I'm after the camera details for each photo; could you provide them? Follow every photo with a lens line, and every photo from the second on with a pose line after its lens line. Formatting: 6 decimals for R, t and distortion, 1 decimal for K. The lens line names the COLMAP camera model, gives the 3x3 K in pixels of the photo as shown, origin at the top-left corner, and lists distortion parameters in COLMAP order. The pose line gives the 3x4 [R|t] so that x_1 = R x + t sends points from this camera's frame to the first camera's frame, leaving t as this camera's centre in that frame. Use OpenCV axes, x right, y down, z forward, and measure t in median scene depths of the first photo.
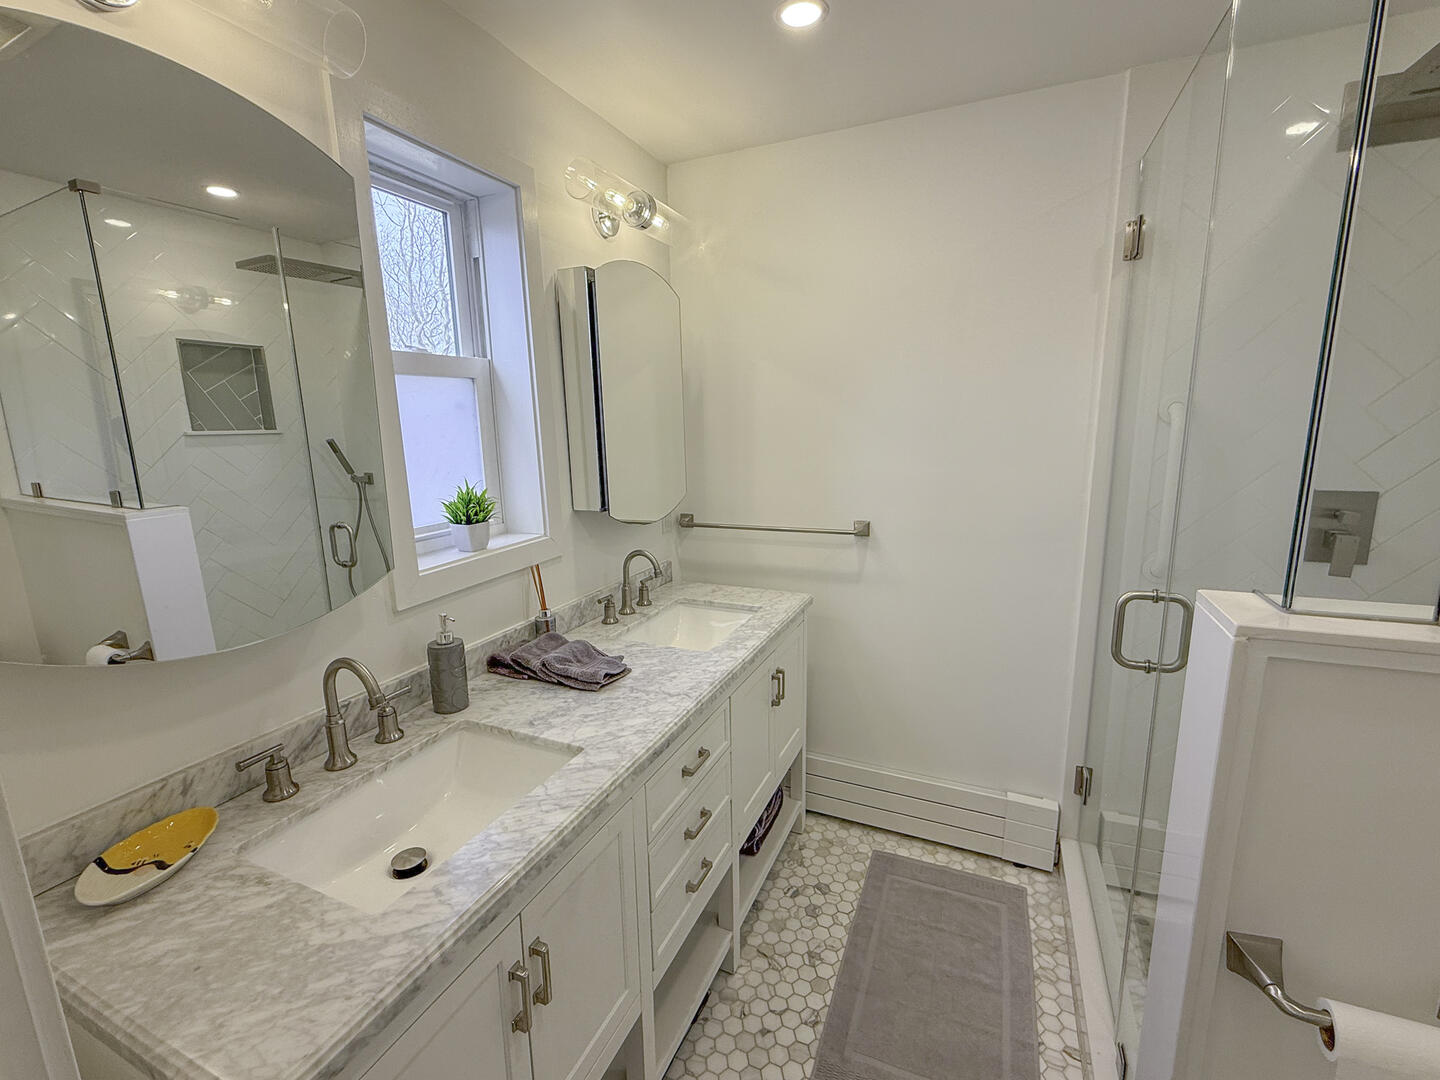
lens RADIAL K [[594.0, 0, 727.2], [0, 594.0, 534.8], [0, 0, 1]] dist [-0.001715, 0.000012]
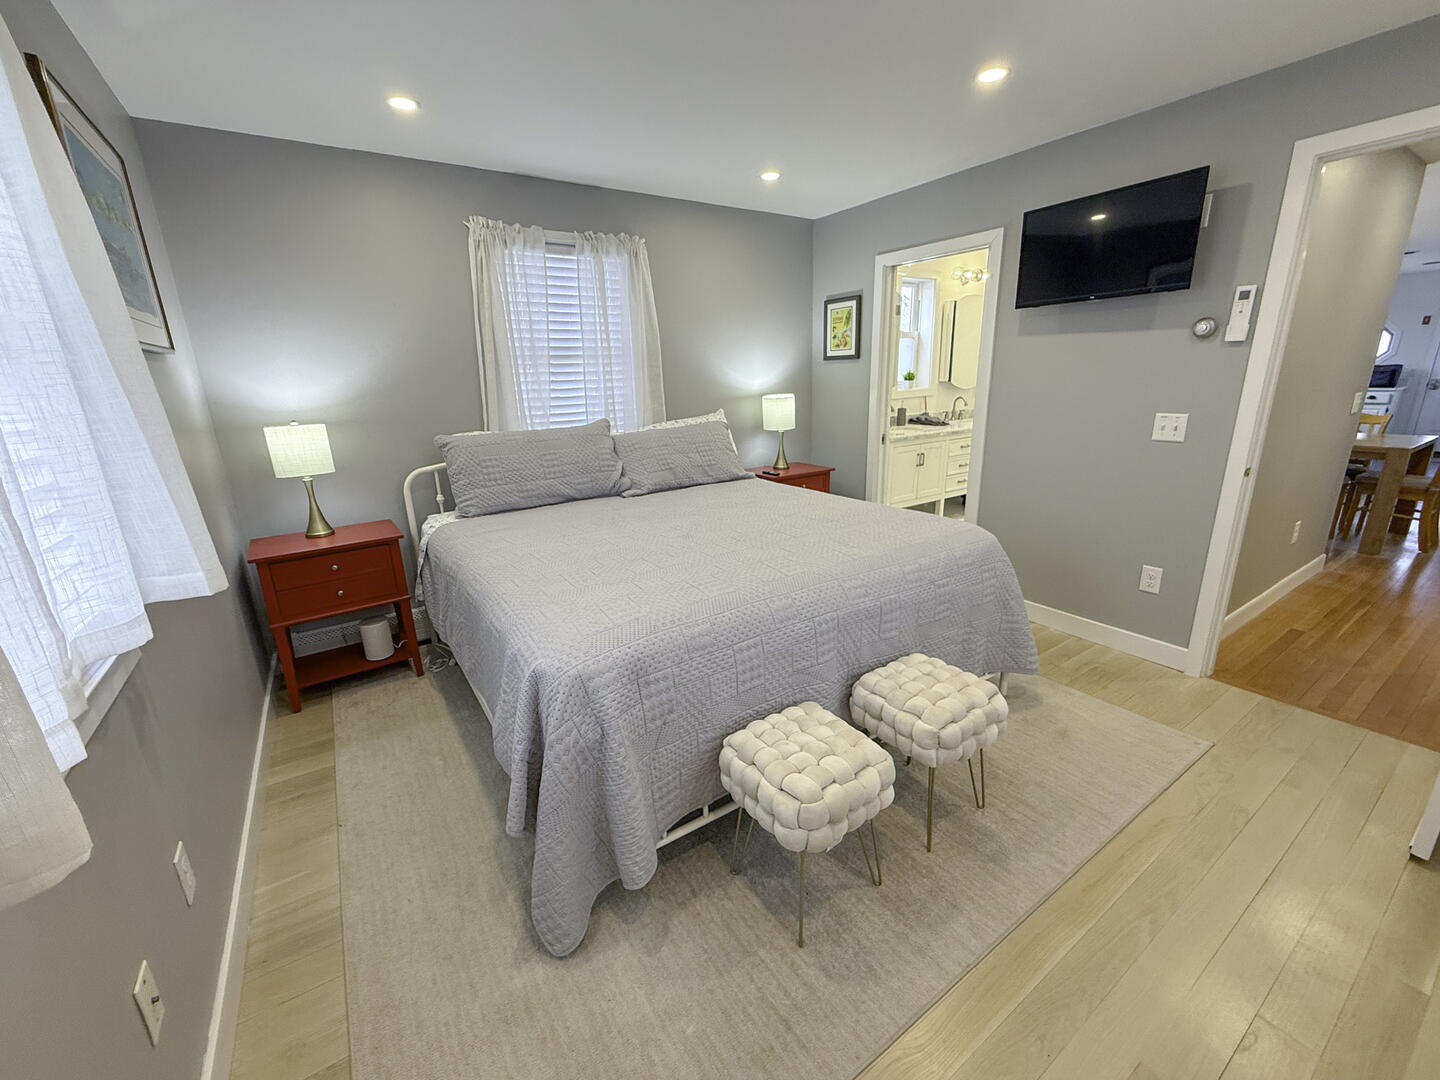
lens RADIAL K [[594.0, 0, 723.4], [0, 594.0, 538.6], [0, 0, 1]] dist [-0.001715, 0.000012]
pose [[0.839324, 0.147794, -0.523156, 0.520191], [-0.093406, 0.987230, 0.129042, 0.463034], [0.535547, -0.059442, 0.842411, -2.183317]]
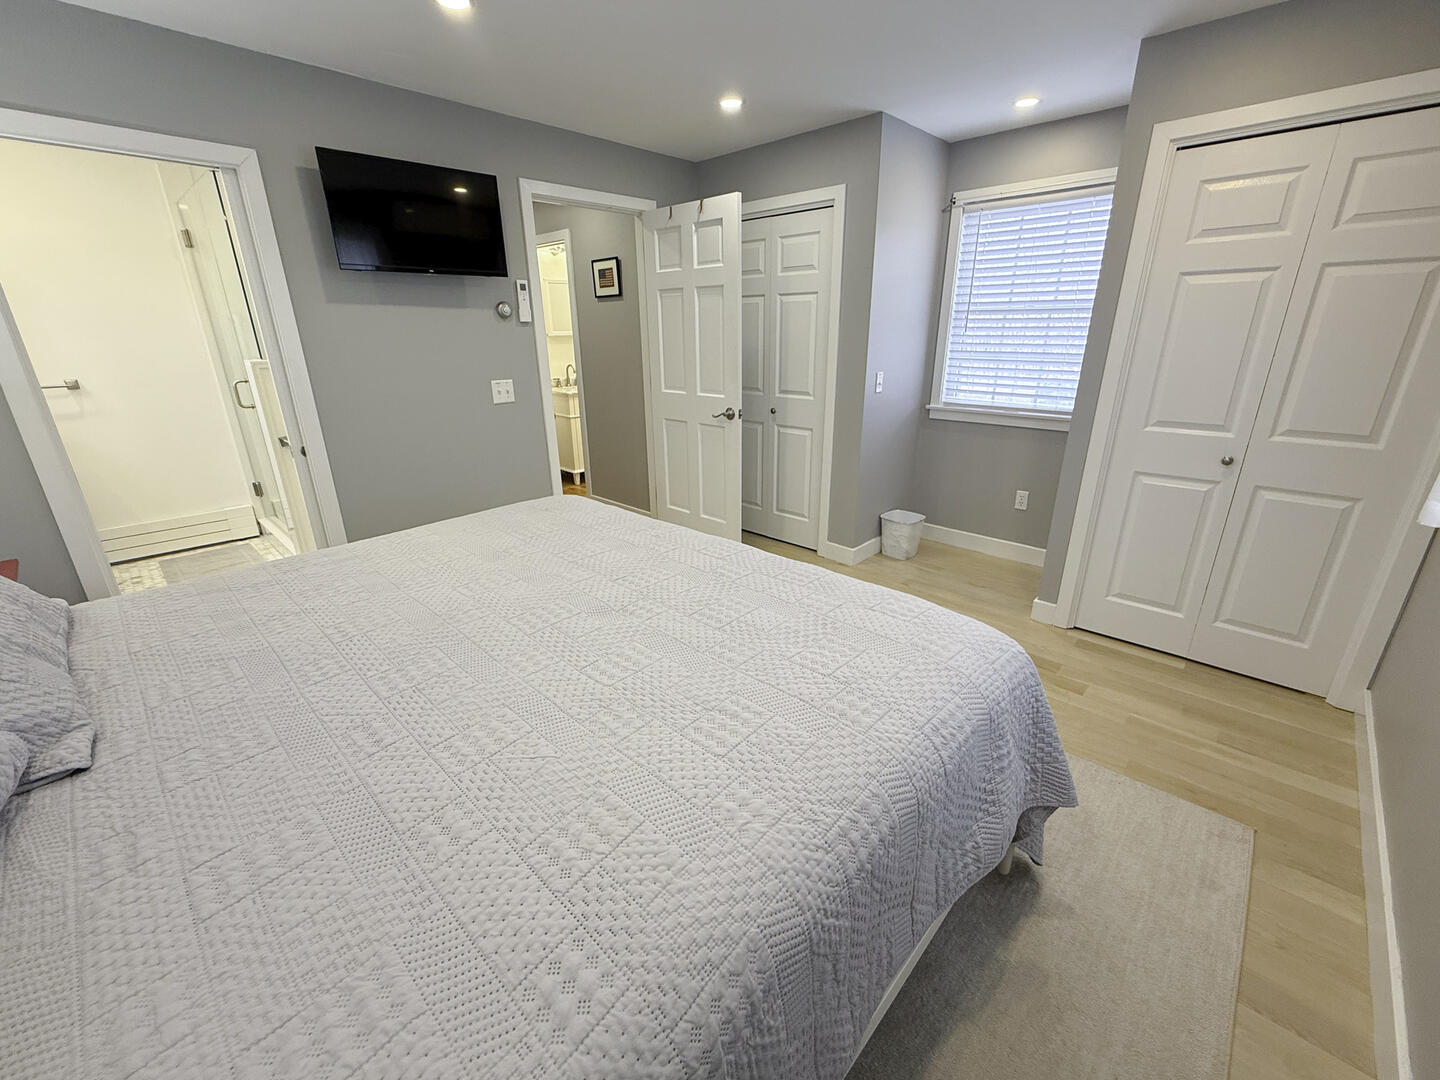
lens RADIAL K [[594.0, 0, 724.3], [0, 594.0, 538.6], [0, 0, 1]] dist [-0.001715, 0.000012]
pose [[0.329694, -0.296284, 0.896391, -0.947234], [0.175626, 0.952153, 0.250119, 0.363995], [-0.927608, 0.074967, 0.365955, -1.545184]]
